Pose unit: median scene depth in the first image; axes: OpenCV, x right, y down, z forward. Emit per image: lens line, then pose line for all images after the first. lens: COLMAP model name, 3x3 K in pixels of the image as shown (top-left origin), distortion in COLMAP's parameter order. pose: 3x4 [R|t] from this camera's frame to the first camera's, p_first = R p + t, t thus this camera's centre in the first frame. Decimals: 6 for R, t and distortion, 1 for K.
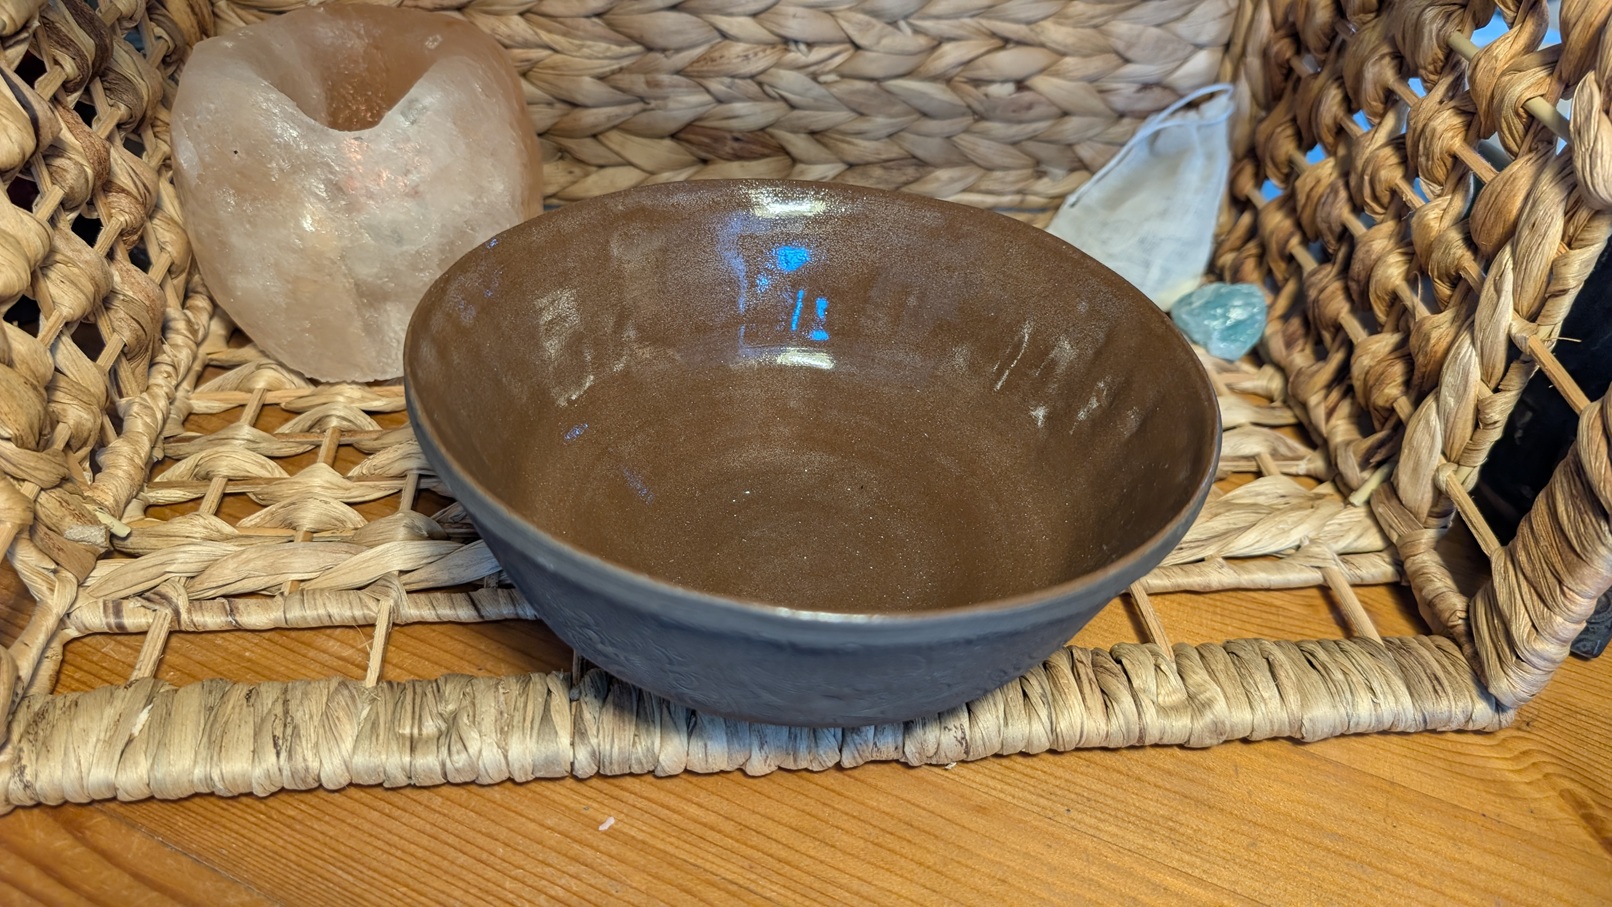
lens RADIAL K [[1223.5, 0, 807.6], [0, 1223.5, 440.8], [0, 0, 1]] dist [-0.024713, 0.010301]
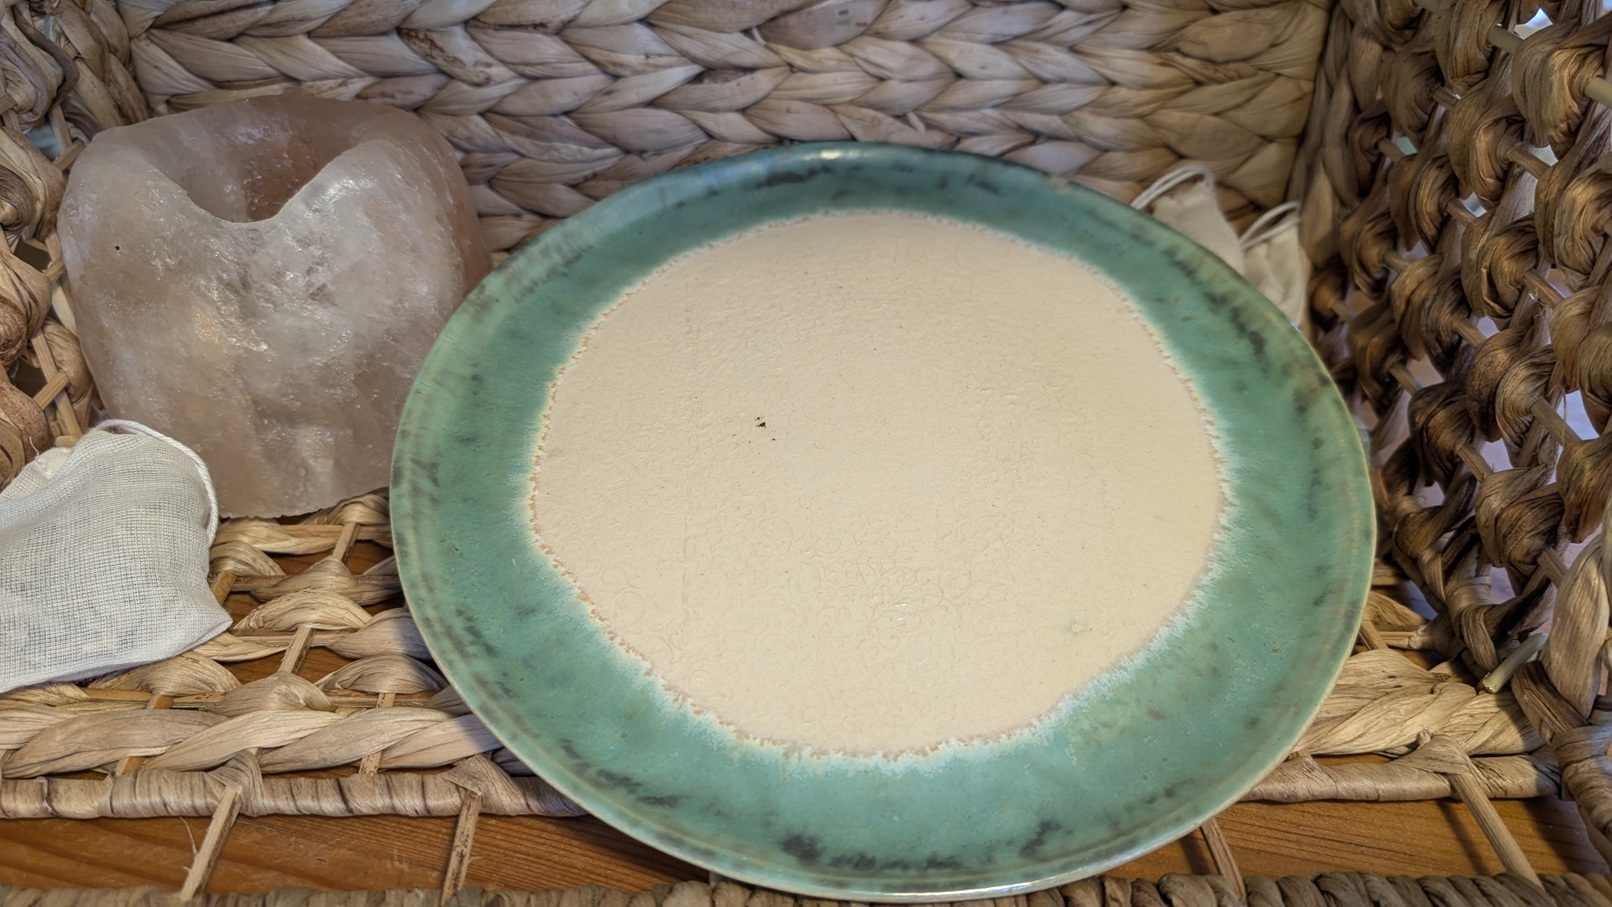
lens RADIAL K [[1227.9, 0, 778.9], [0, 1227.9, 461.9], [0, 0, 1]] dist [-0.015427, 0.000275]
pose [[0.995702, 0.003572, -0.092544, 0.078029], [-0.014646, 0.992755, -0.119261, 0.008516], [0.091448, 0.120103, 0.988541, 0.190971]]
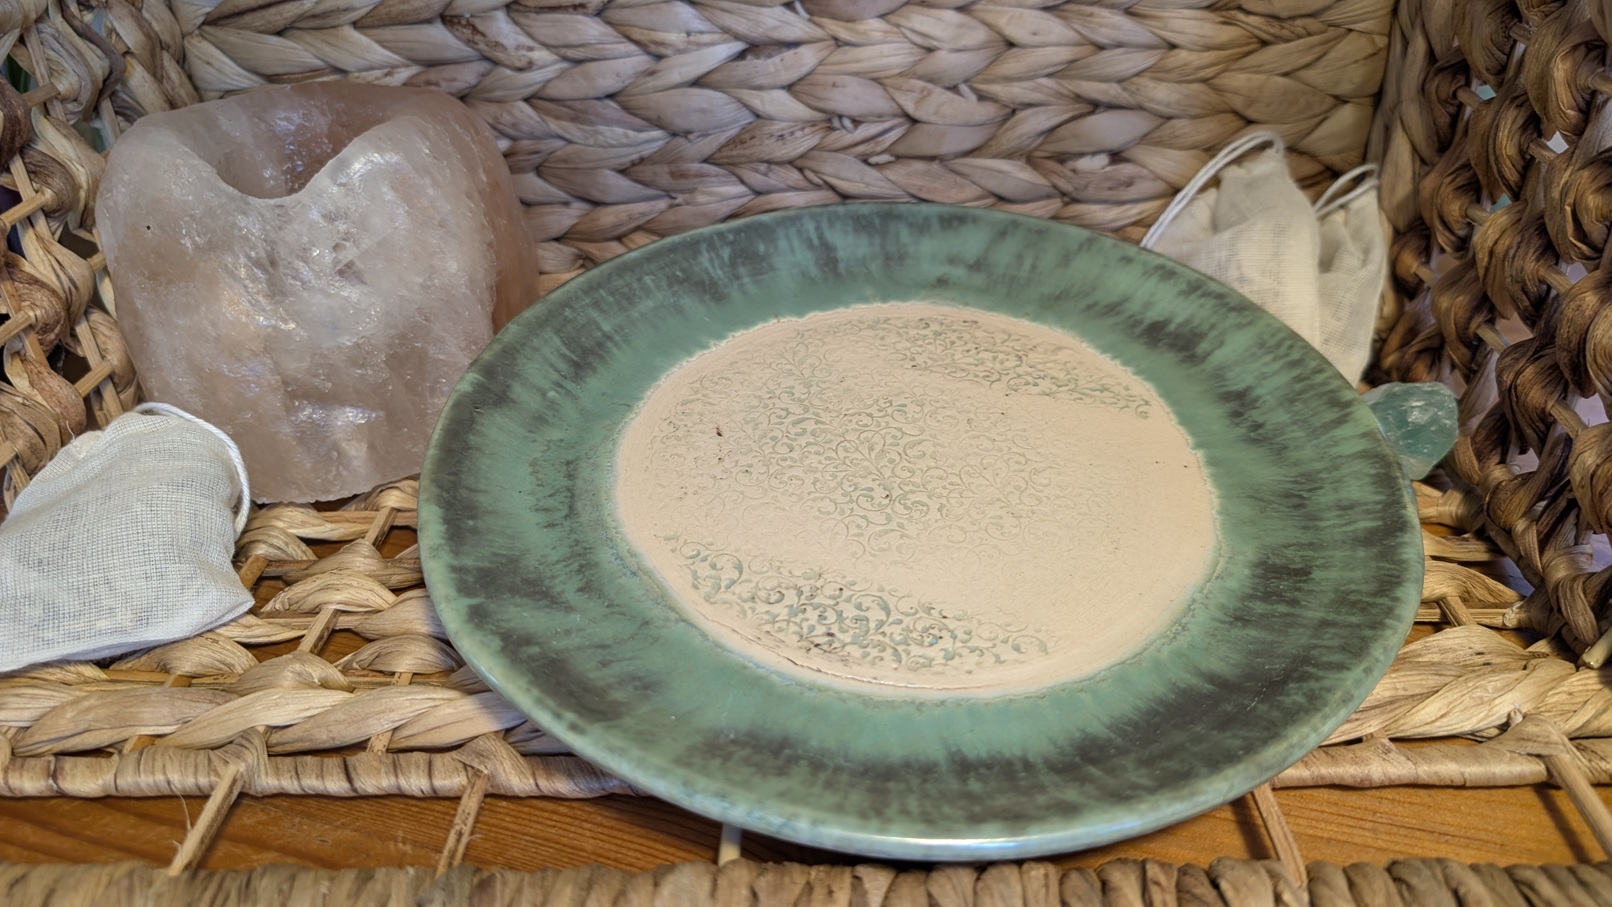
lens RADIAL K [[1227.7, 0, 816.4], [0, 1227.7, 448.5], [0, 0, 1]] dist [-0.014254, -0.001664]
pose [[0.987085, -0.014547, -0.159537, 0.131726], [-0.011649, 0.986715, -0.162043, 0.049556], [0.159775, 0.161808, 0.973802, 0.243920]]
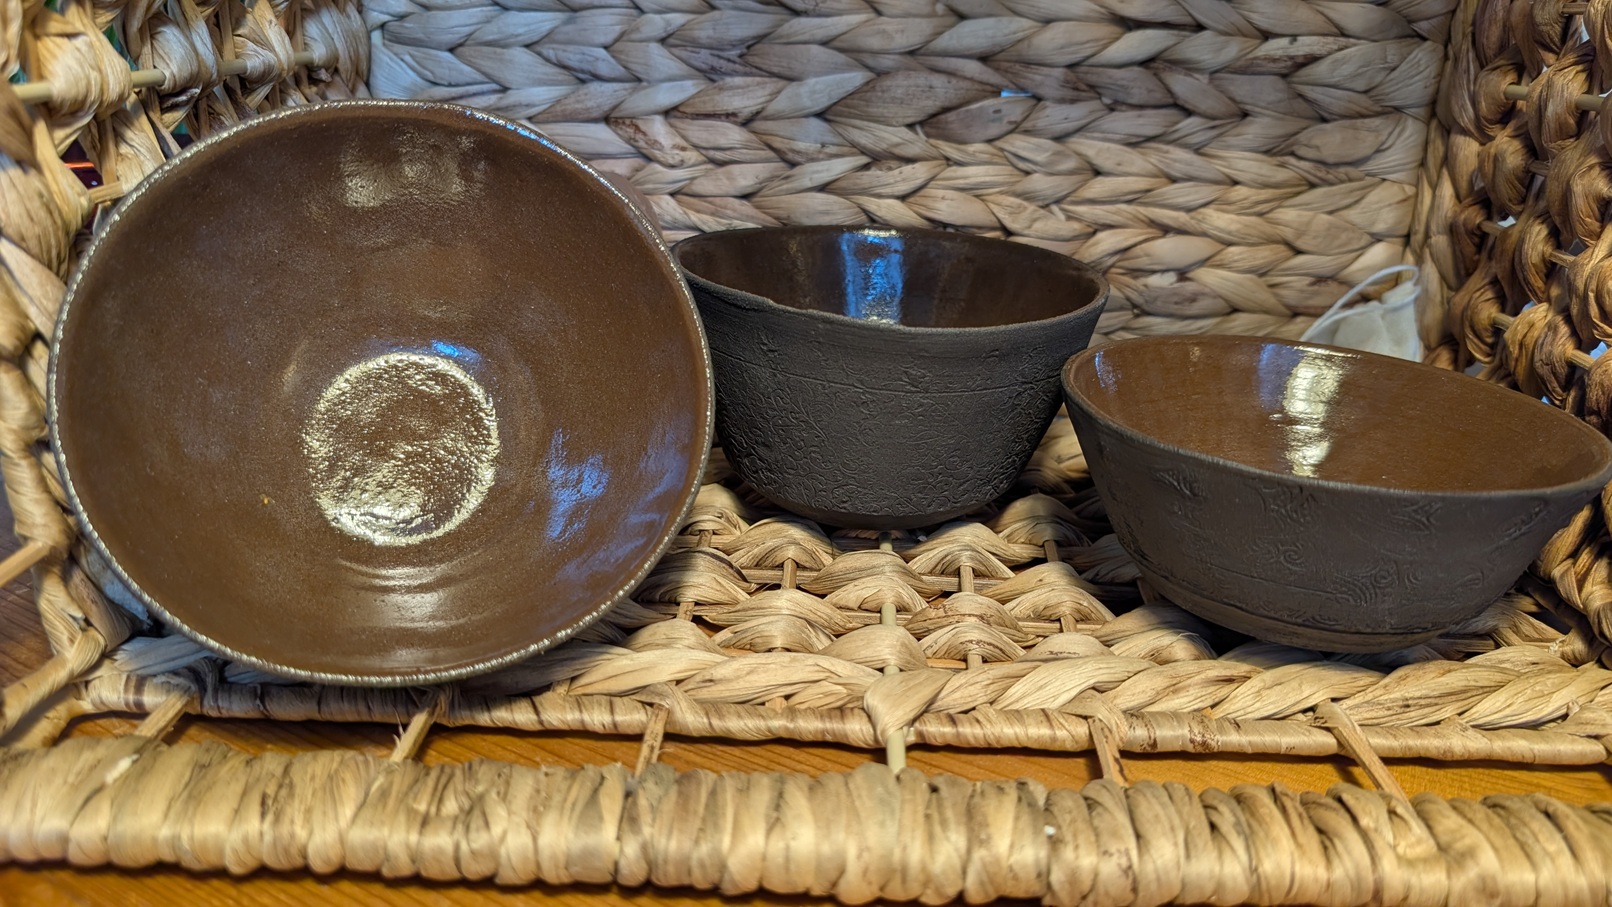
lens RADIAL K [[1222.9, 0, 819.3], [0, 1222.9, 467.8], [0, 0, 1]] dist [-0.015129, -0.004944]
pose [[0.991477, 0.019507, -0.128811, 0.025208], [-0.060904, 0.943436, -0.325914, 0.221836], [0.115167, 0.330981, 0.936583, 0.163167]]
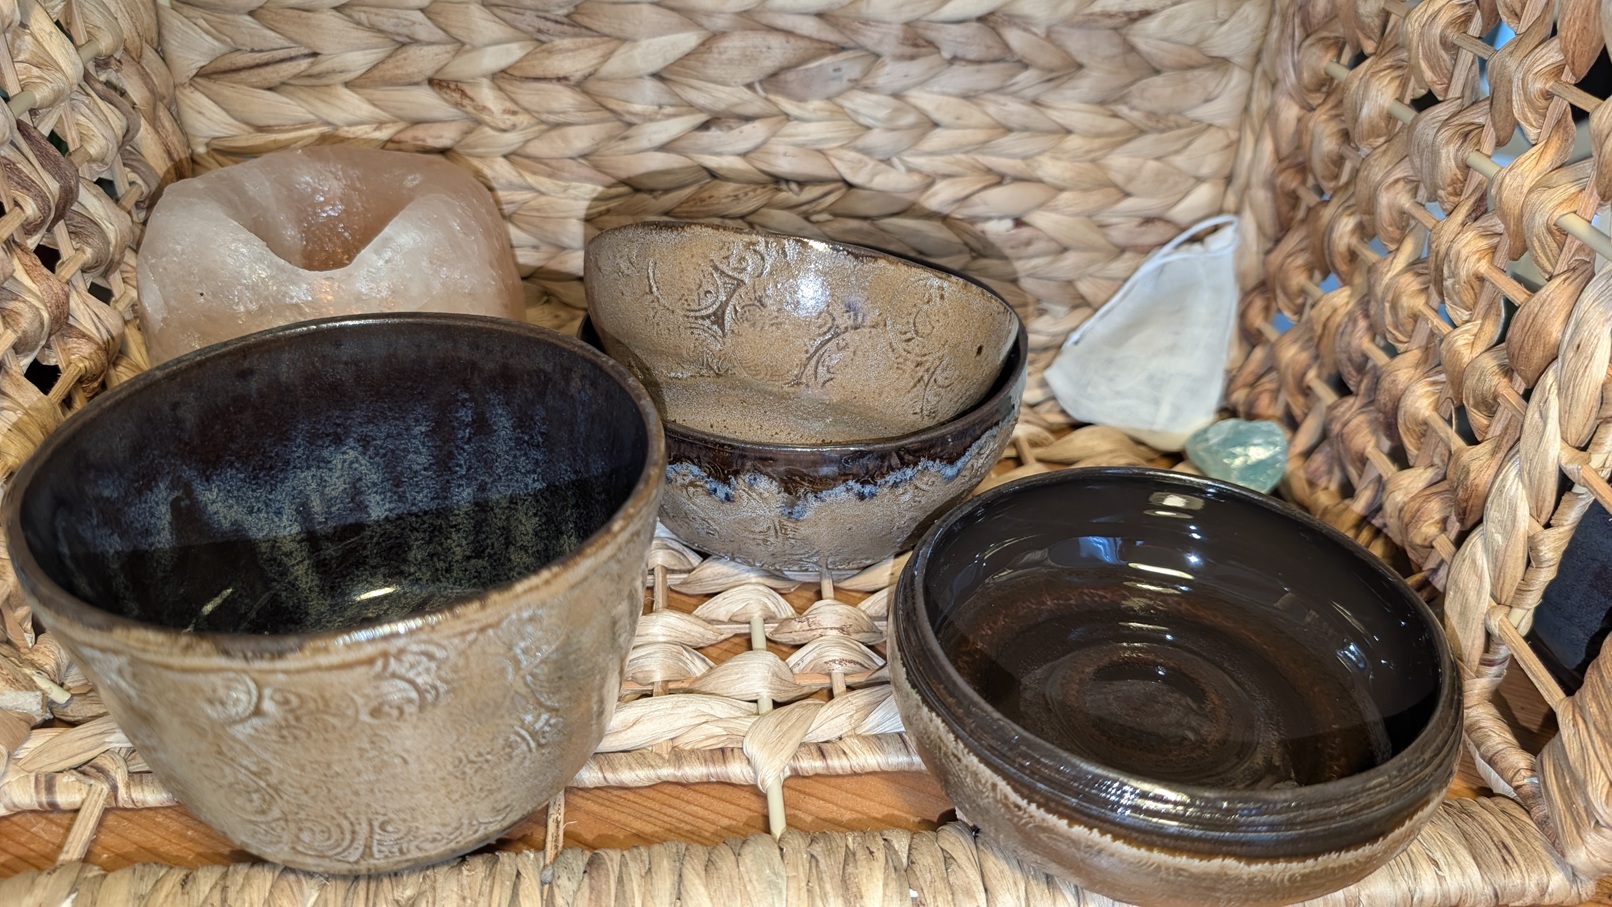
lens RADIAL K [[1224.3, 0, 796.8], [0, 1224.3, 459.8], [0, 0, 1]] dist [-0.014834, -0.002300]
pose [[0.999874, -0.013267, -0.008762, 0.004778], [0.012236, 0.993992, -0.108765, 0.002167], [0.010152, 0.108644, 0.994029, 0.061838]]
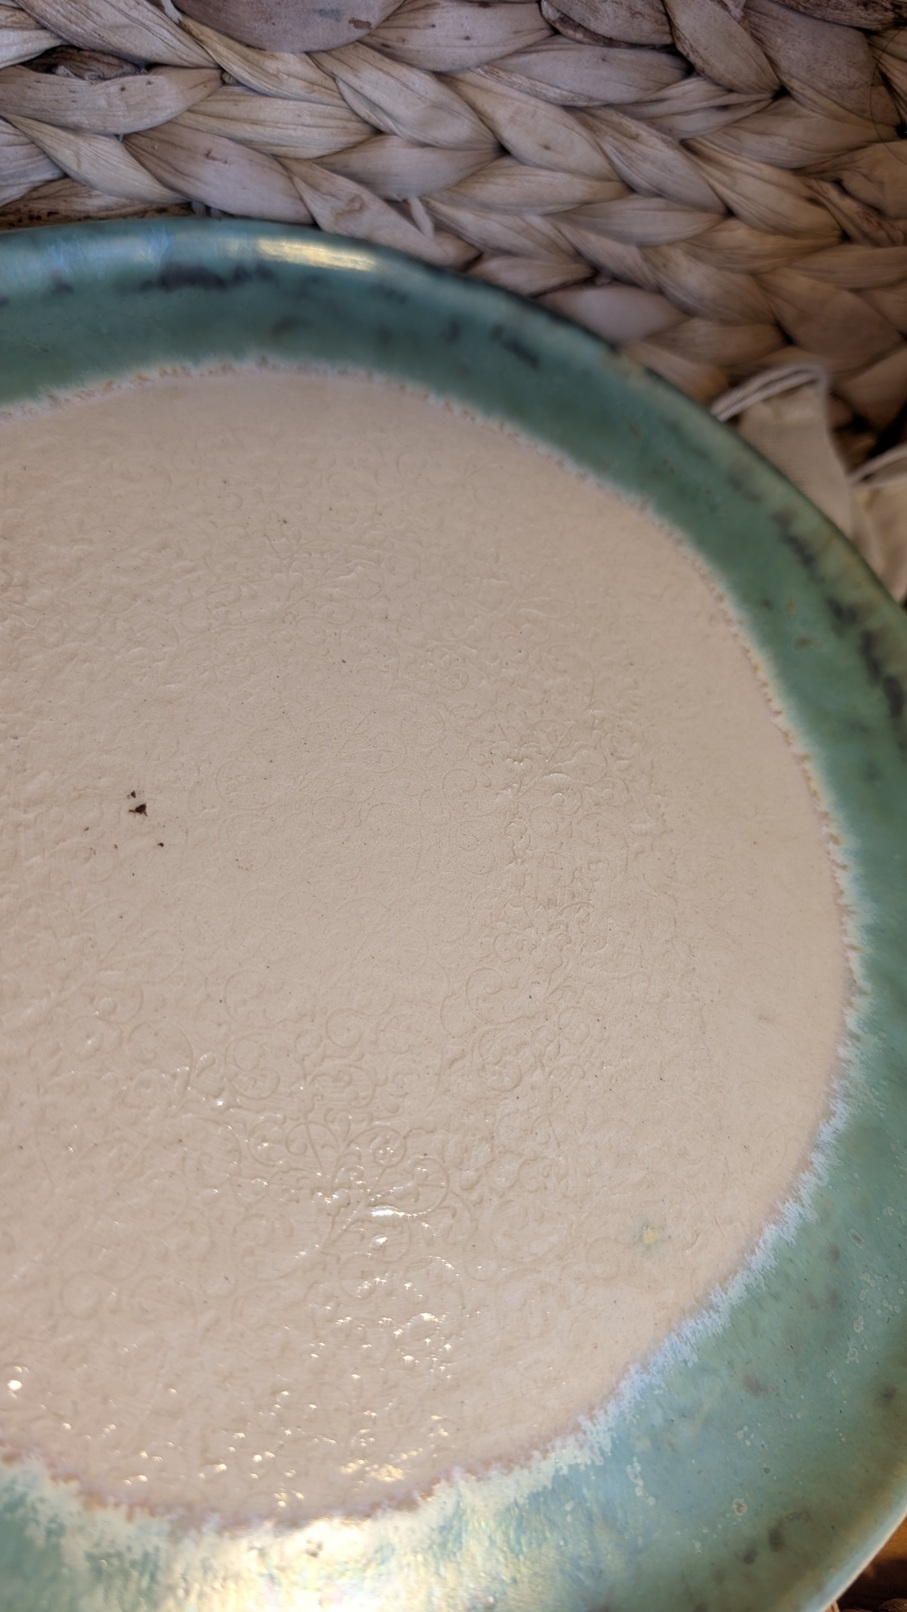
lens RADIAL K [[1257.9, 0, 450.4], [0, 1257.9, 805.4], [0, 0, 1]] dist [-0.033747, 0.002221]
pose [[0.975062, 0.083042, 0.205811, 0.003920], [-0.112818, 0.984065, 0.137434, -0.201948], [-0.191119, -0.157226, 0.968893, 0.537792]]
